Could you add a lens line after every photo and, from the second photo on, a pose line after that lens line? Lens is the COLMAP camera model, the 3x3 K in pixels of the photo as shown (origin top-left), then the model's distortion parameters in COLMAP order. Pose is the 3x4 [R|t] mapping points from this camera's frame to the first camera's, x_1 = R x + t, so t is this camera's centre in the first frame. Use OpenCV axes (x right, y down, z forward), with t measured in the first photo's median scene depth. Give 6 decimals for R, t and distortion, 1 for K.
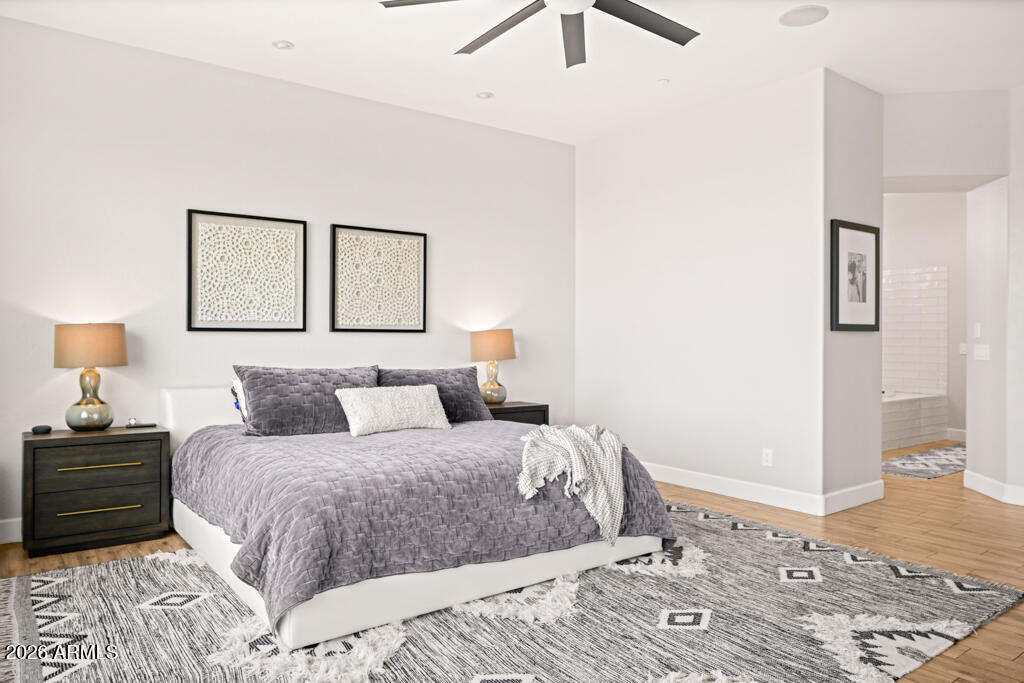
lens RADIAL K [[693.3, 0, 504.8], [0, 693.3, 333.9], [0, 0, 1]] dist [-0.010210, 0.001544]
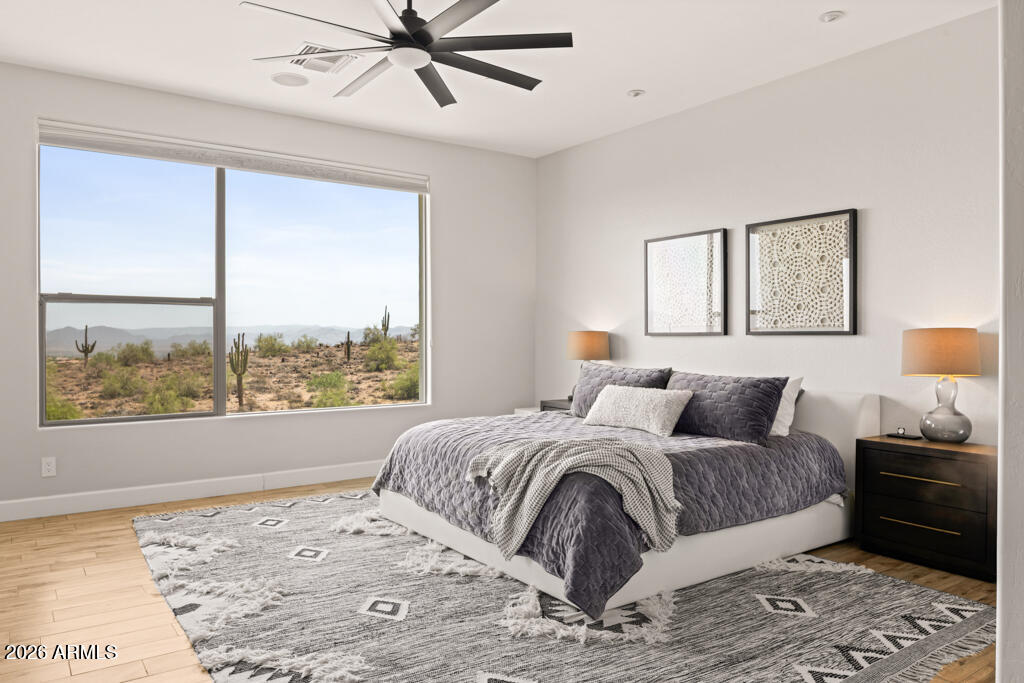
lens RADIAL K [[694.2, 0, 507.0], [0, 694.2, 343.4], [0, 0, 1]] dist [-0.008559, -0.000918]
pose [[-0.008075, 0.003952, -0.999960, 1.066998], [0.001903, 0.999990, 0.003937, 0.005952], [0.999966, -0.001871, -0.008082, 0.973794]]
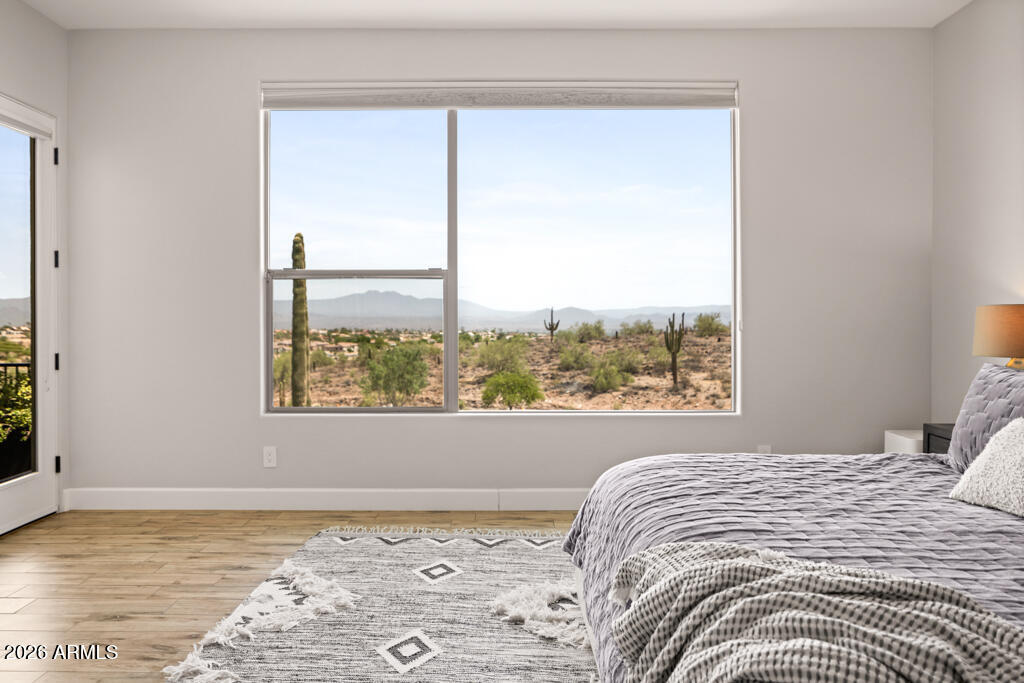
lens RADIAL K [[693.3, 0, 510.5], [0, 693.3, 320.9], [0, 0, 1]] dist [-0.010210, 0.001544]
pose [[-0.579169, 0.000194, -0.815207, 0.500221], [-0.000347, 1.000000, 0.000485, 0.004303], [0.815207, 0.000564, -0.579169, 1.143236]]
